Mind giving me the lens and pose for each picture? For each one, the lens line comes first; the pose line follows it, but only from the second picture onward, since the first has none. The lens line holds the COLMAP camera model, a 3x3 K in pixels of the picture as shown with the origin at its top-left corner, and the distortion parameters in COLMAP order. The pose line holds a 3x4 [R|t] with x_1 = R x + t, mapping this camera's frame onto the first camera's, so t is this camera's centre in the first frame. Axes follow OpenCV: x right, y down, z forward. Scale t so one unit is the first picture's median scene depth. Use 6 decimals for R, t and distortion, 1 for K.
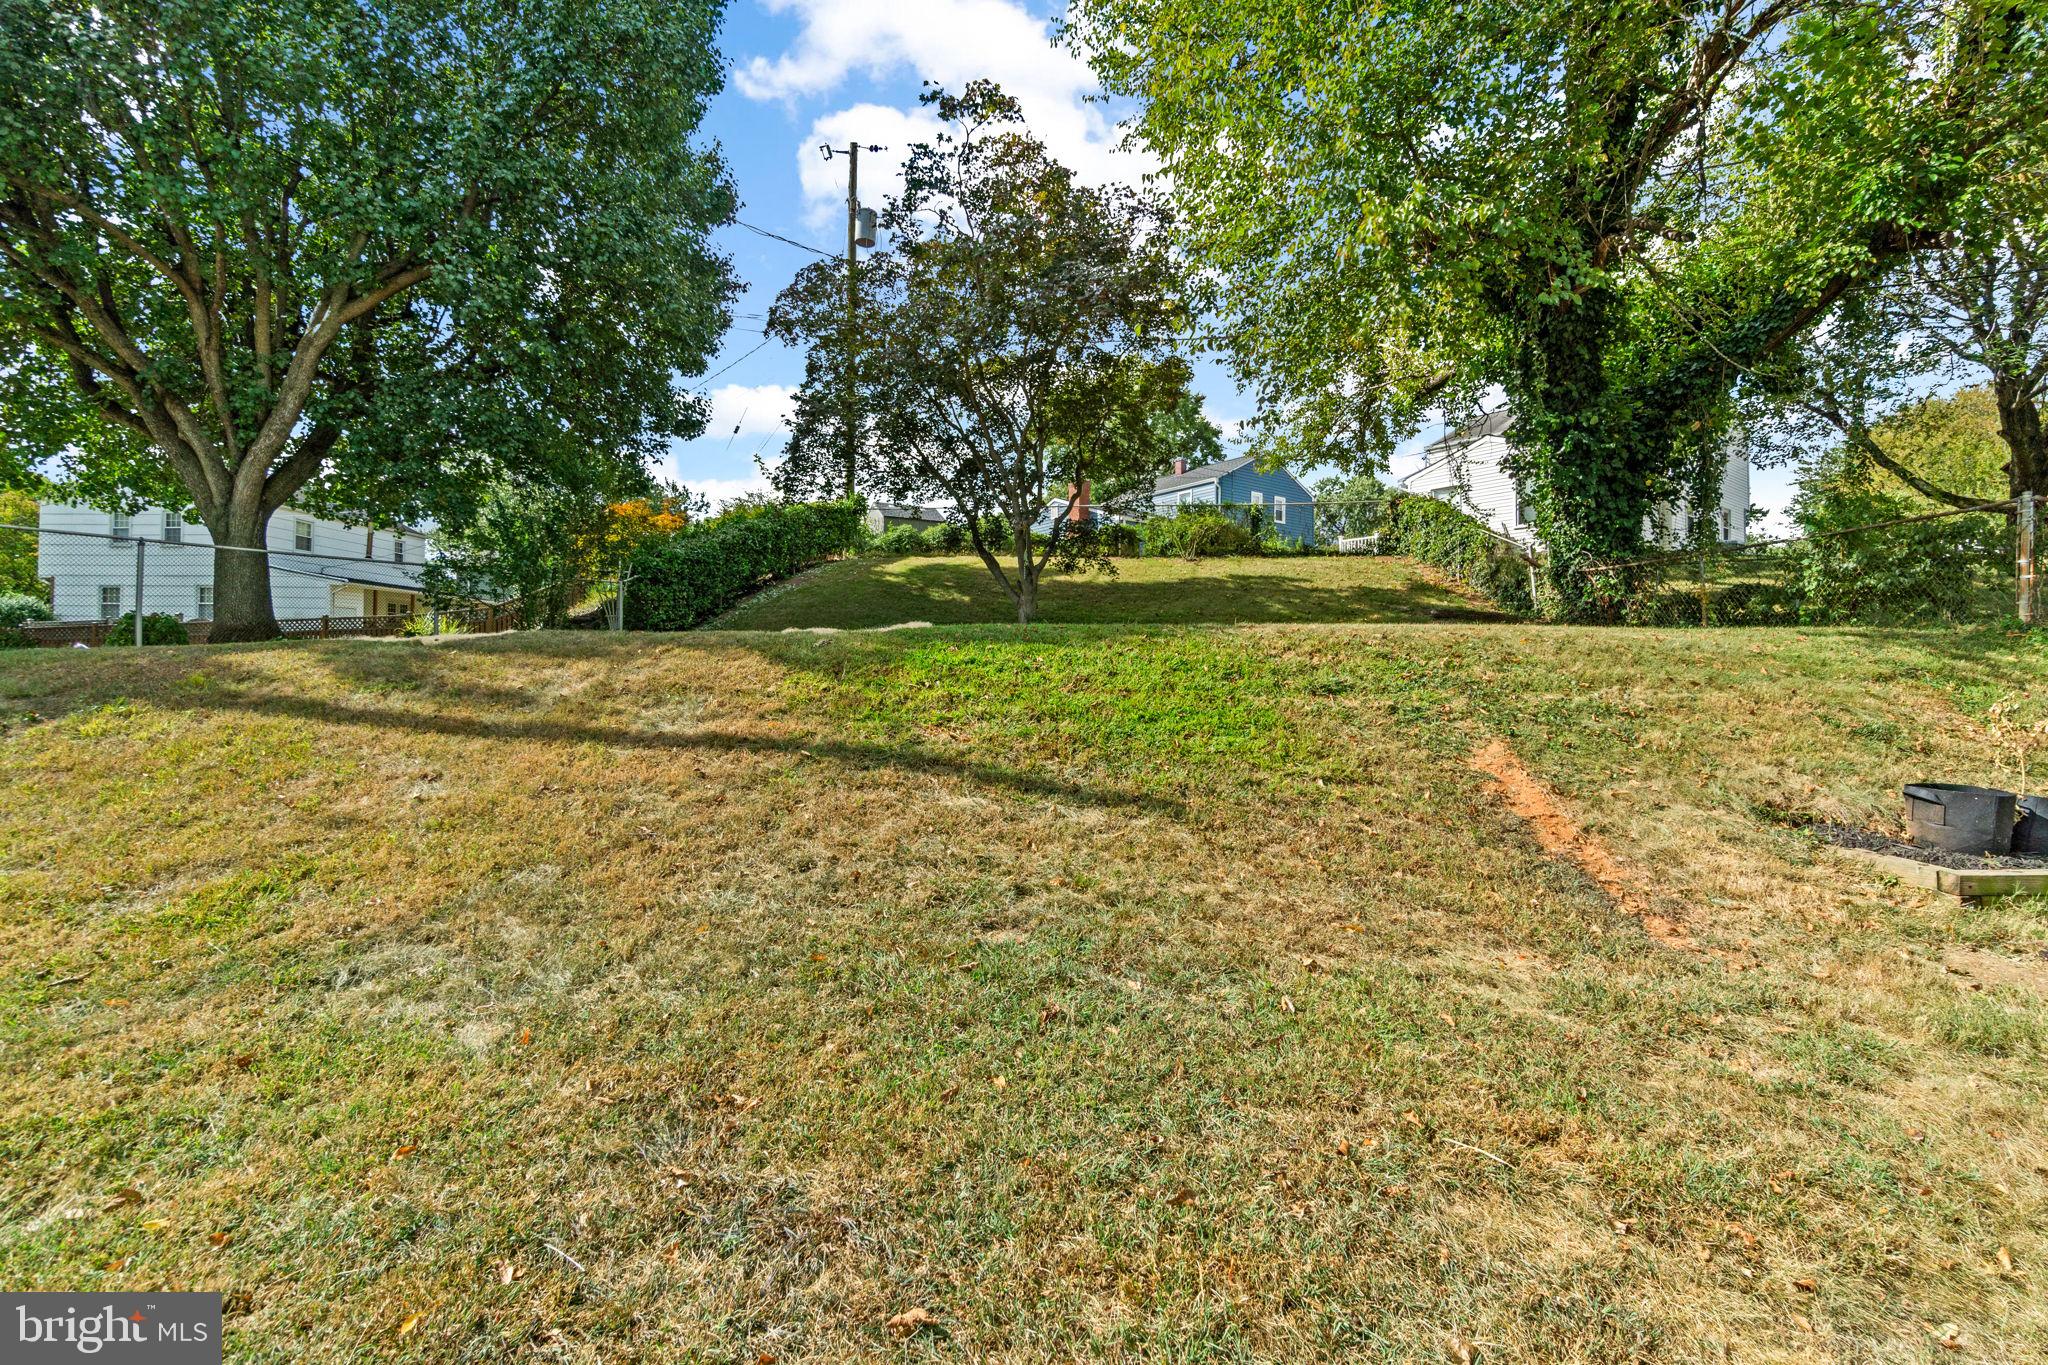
lens RADIAL K [[917.0, 0, 1041.1], [0, 917.0, 652.4], [0, 0, 1]] dist [-0.003489, -0.000150]
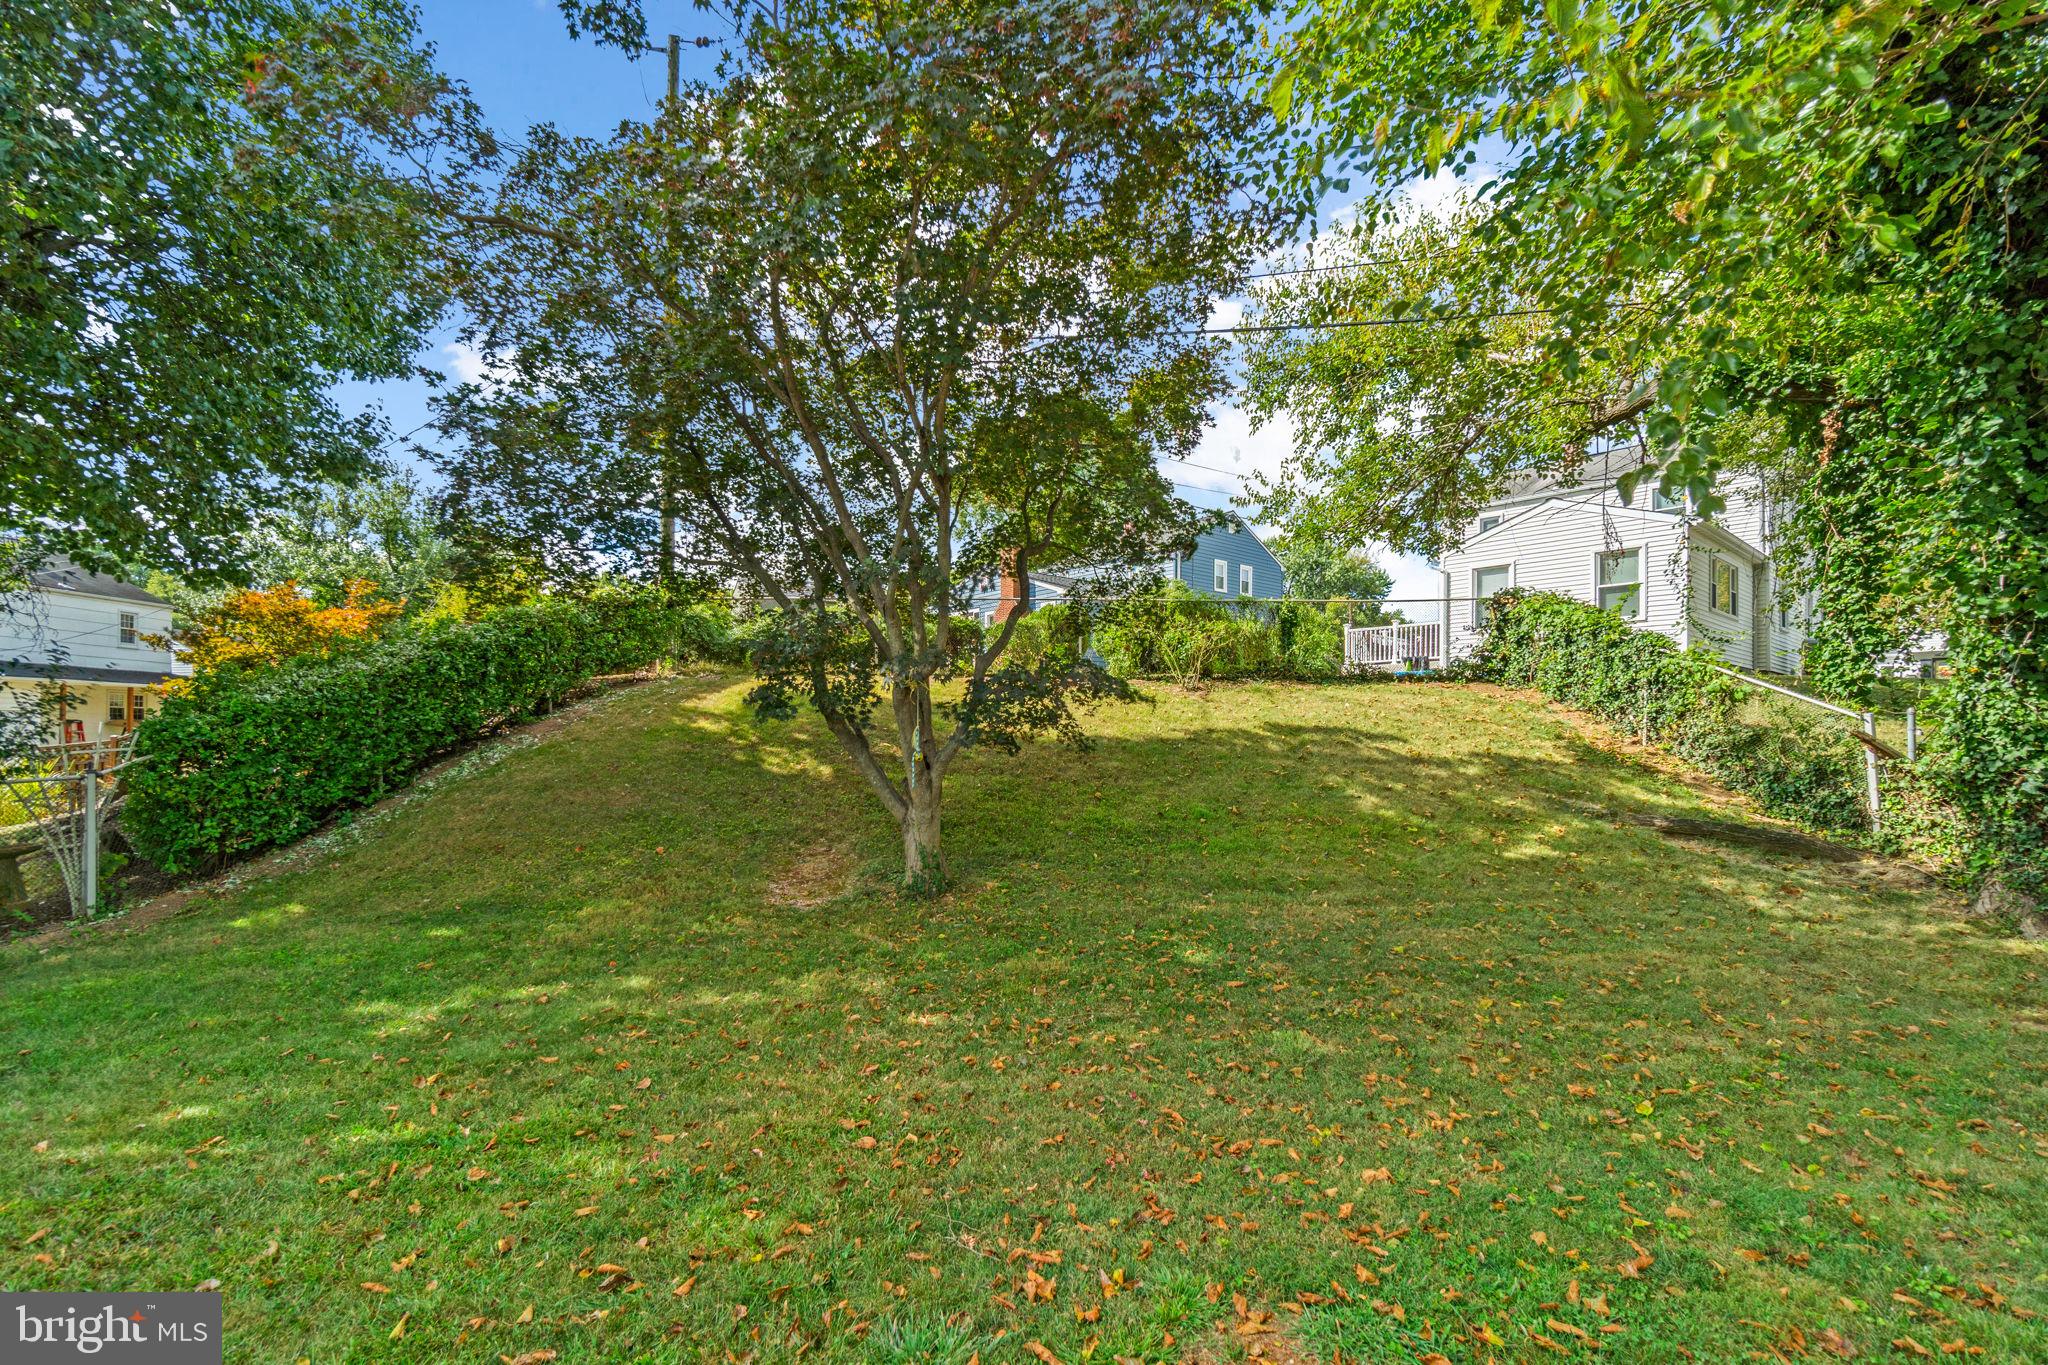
lens RADIAL K [[715.6, 0, 1020.8], [0, 715.6, 668.7], [0, 0, 1]] dist [-0.001183, 0.000015]
pose [[0.997840, 0.001300, 0.065686, 0.011439], [-0.002299, 0.999883, 0.015145, -0.128860], [-0.065658, -0.015264, 0.997725, 0.537163]]
